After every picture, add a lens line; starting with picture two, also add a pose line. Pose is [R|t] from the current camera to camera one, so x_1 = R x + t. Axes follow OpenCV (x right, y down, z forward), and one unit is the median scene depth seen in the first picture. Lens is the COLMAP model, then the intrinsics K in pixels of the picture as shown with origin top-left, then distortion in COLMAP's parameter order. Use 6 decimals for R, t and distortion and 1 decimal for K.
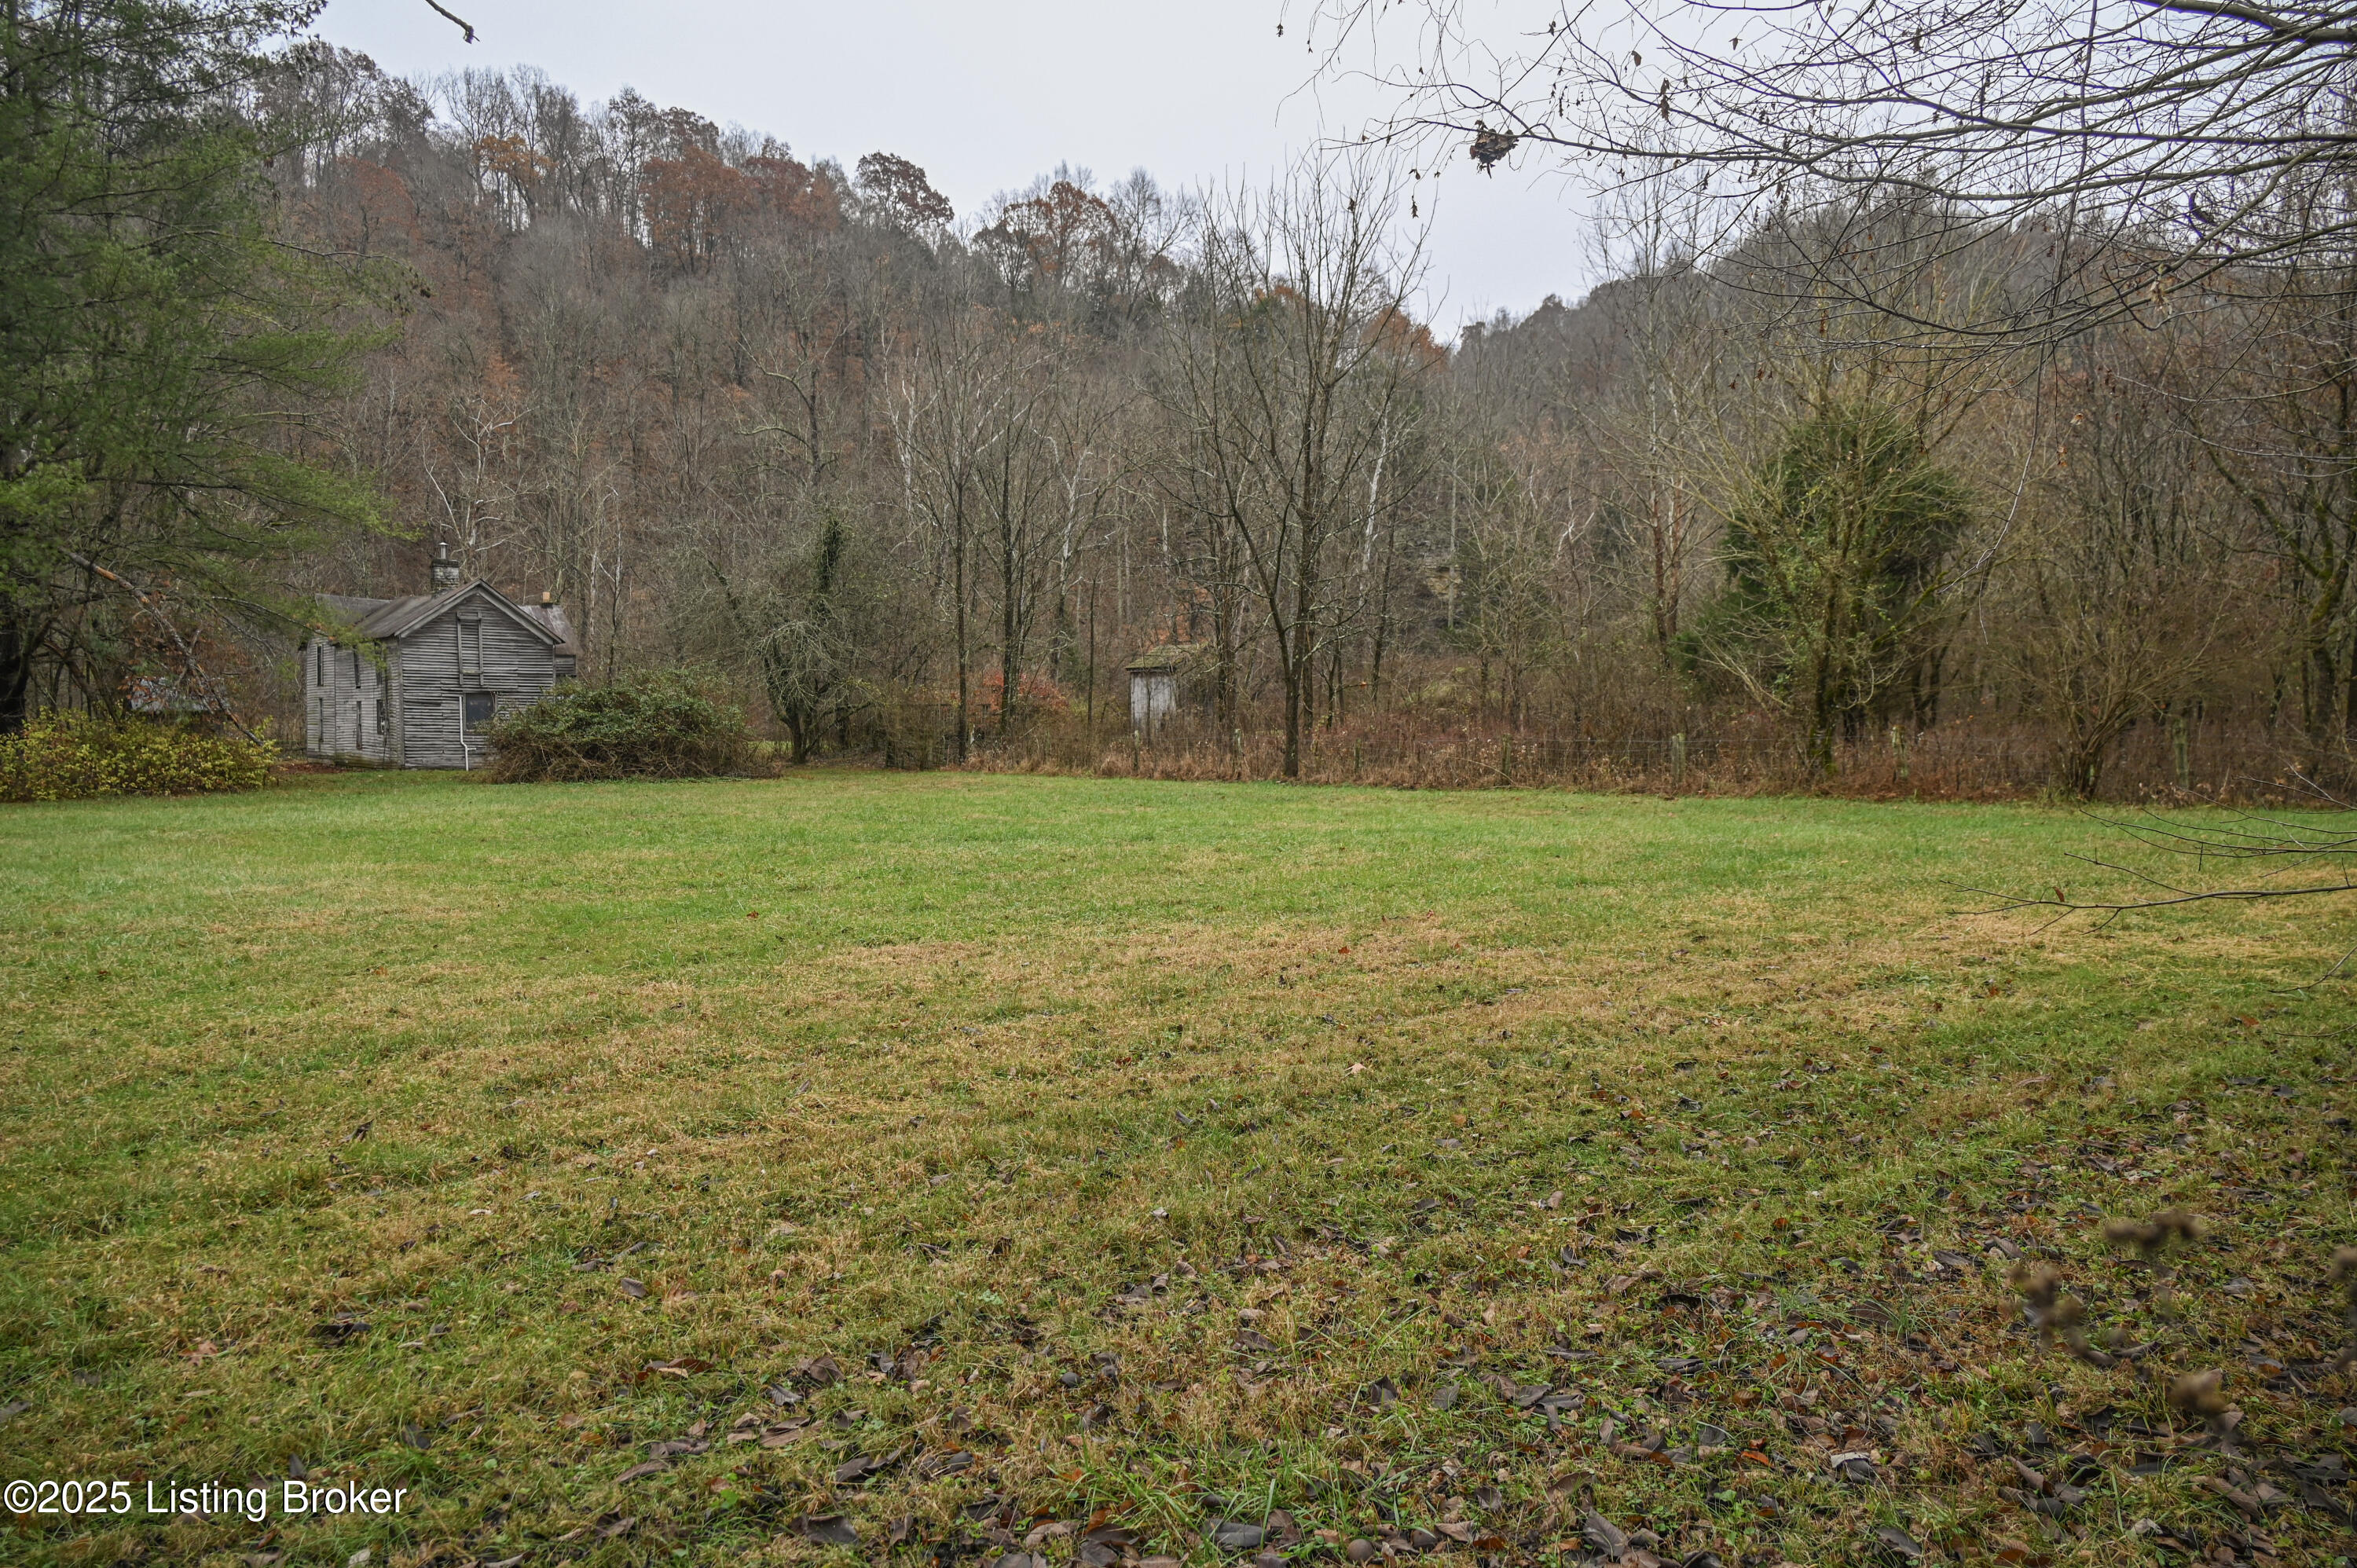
lens RADIAL K [[1554.9, 0, 1185.1], [0, 1554.9, 787.3], [0, 0, 1]] dist [0.008842, 0.001609]
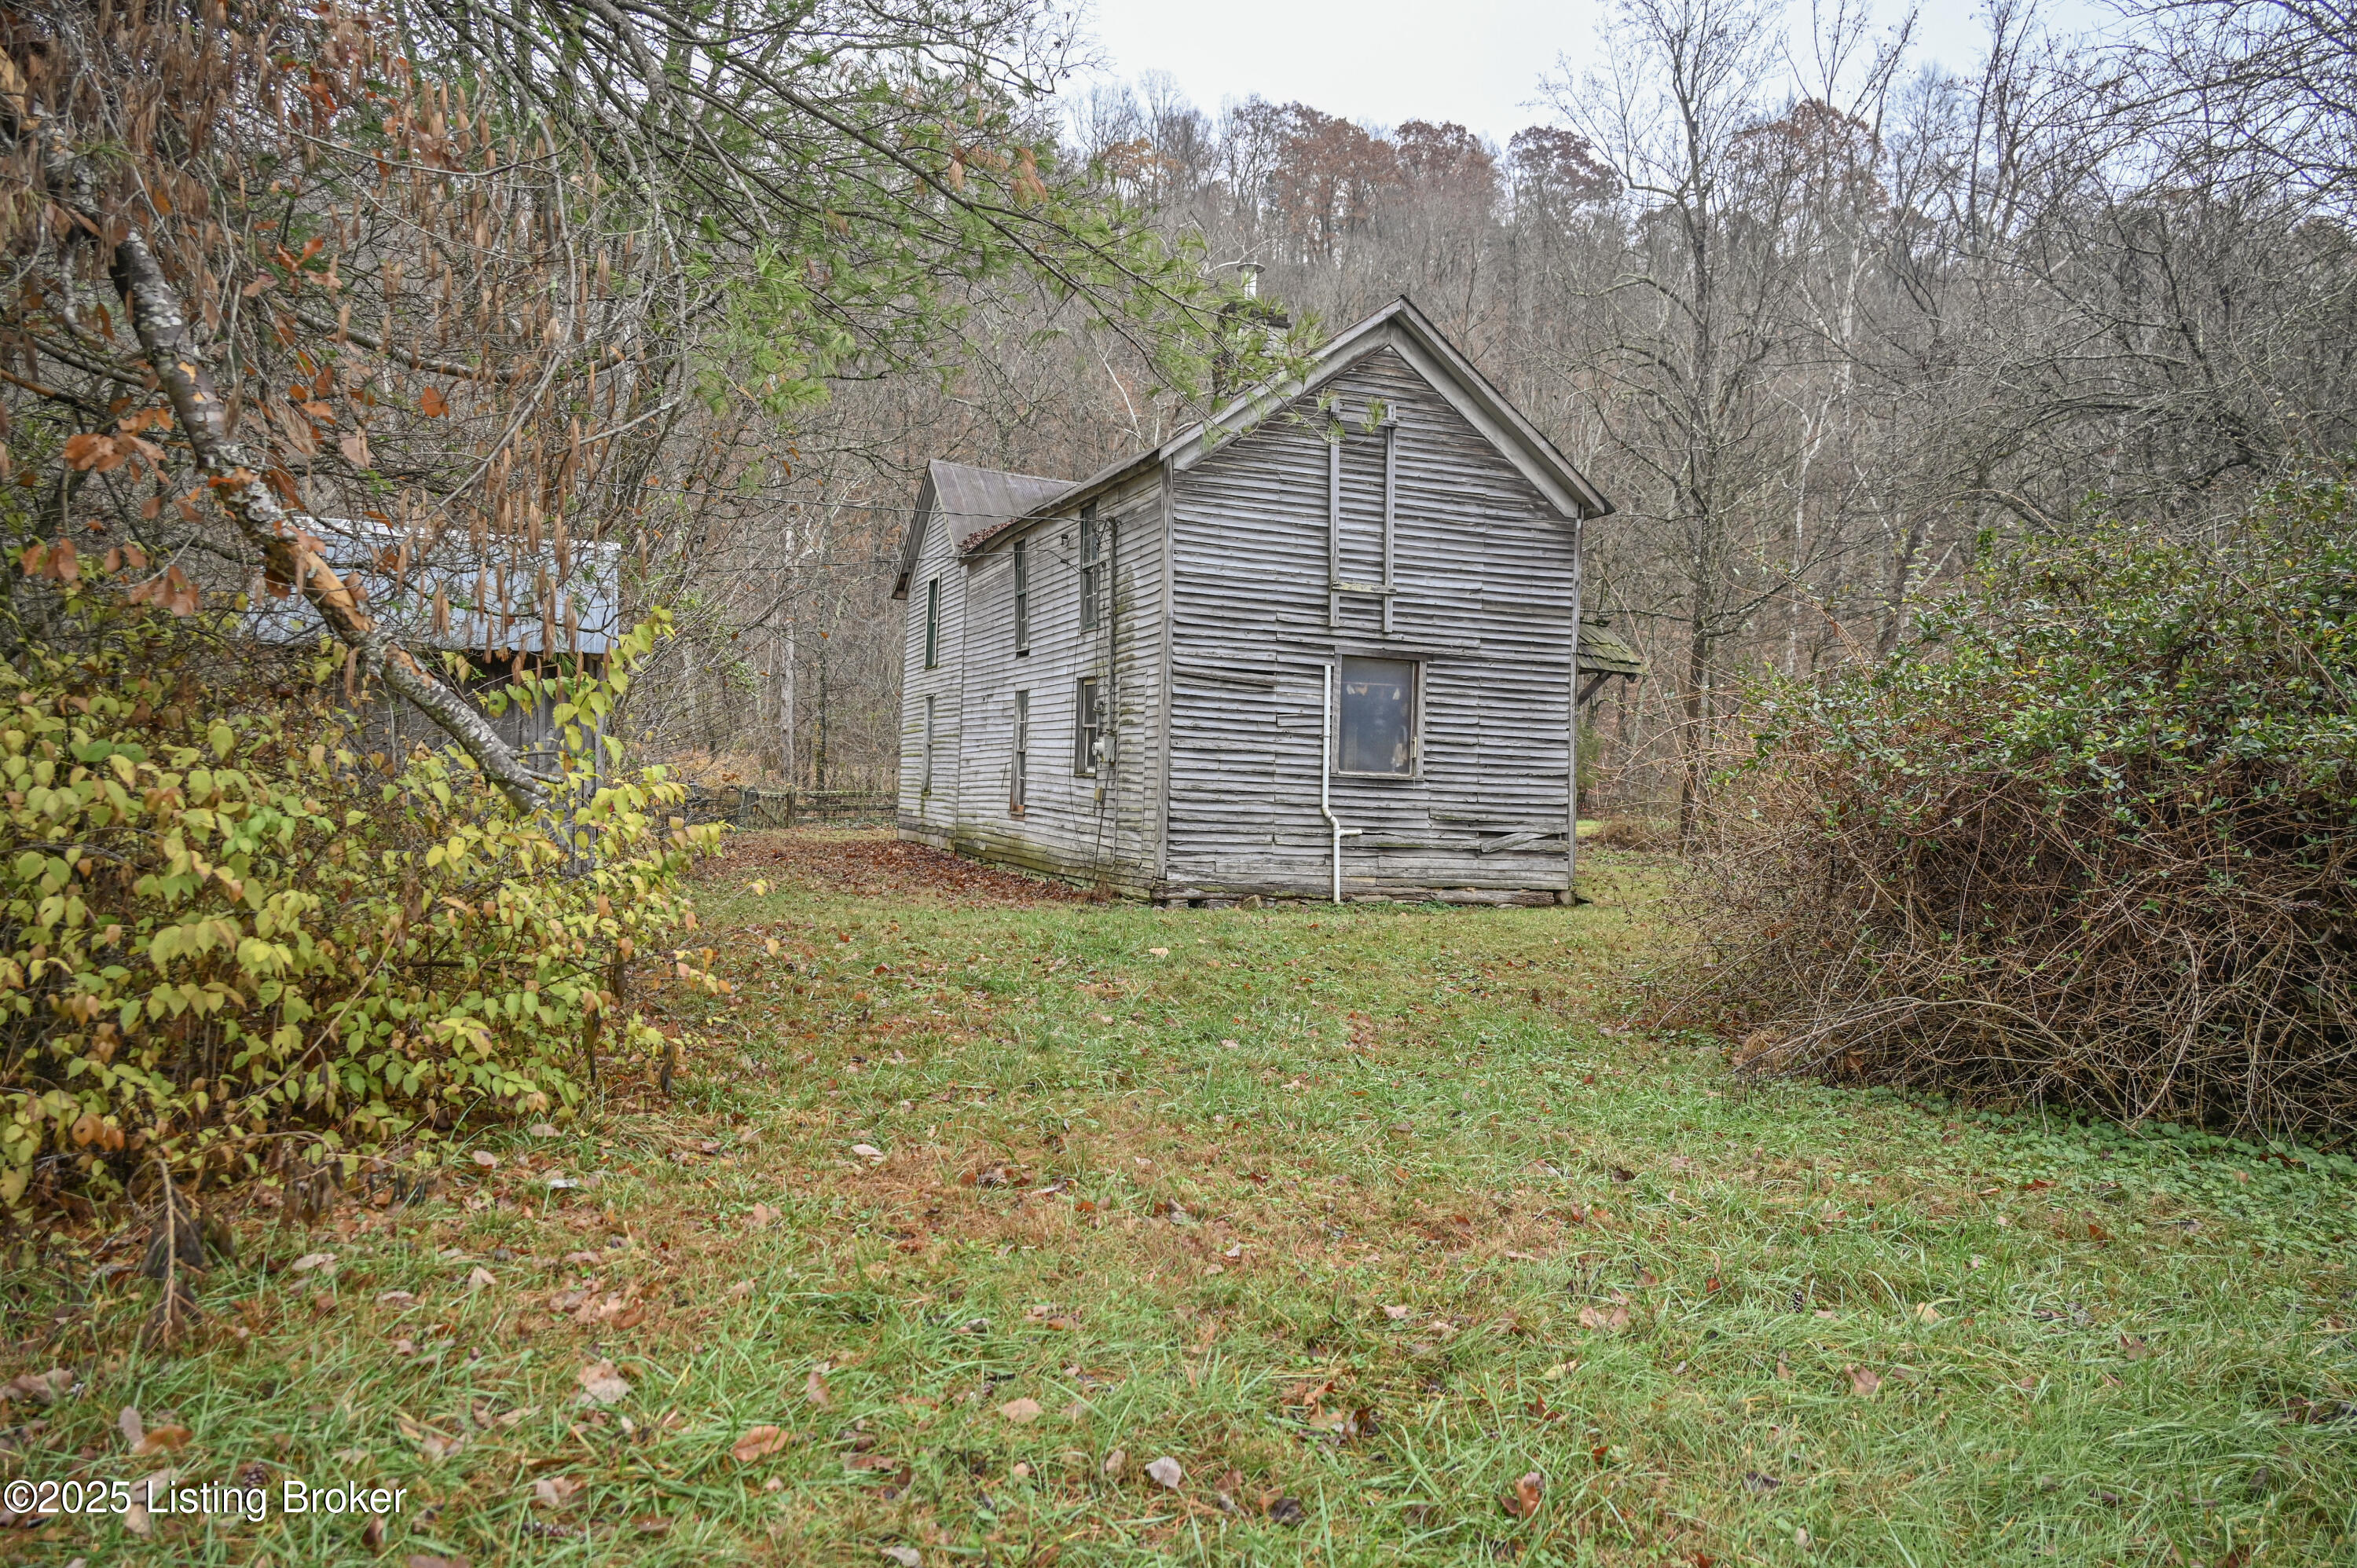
lens RADIAL K [[1554.9, 0, 1176.3], [0, 1554.9, 783.1], [0, 0, 1]] dist [0.008842, 0.001609]
pose [[0.941445, 0.028716, -0.335941, -0.361574], [-0.045233, 0.998116, -0.041443, -0.018695], [0.334118, 0.054212, 0.940971, 0.648243]]
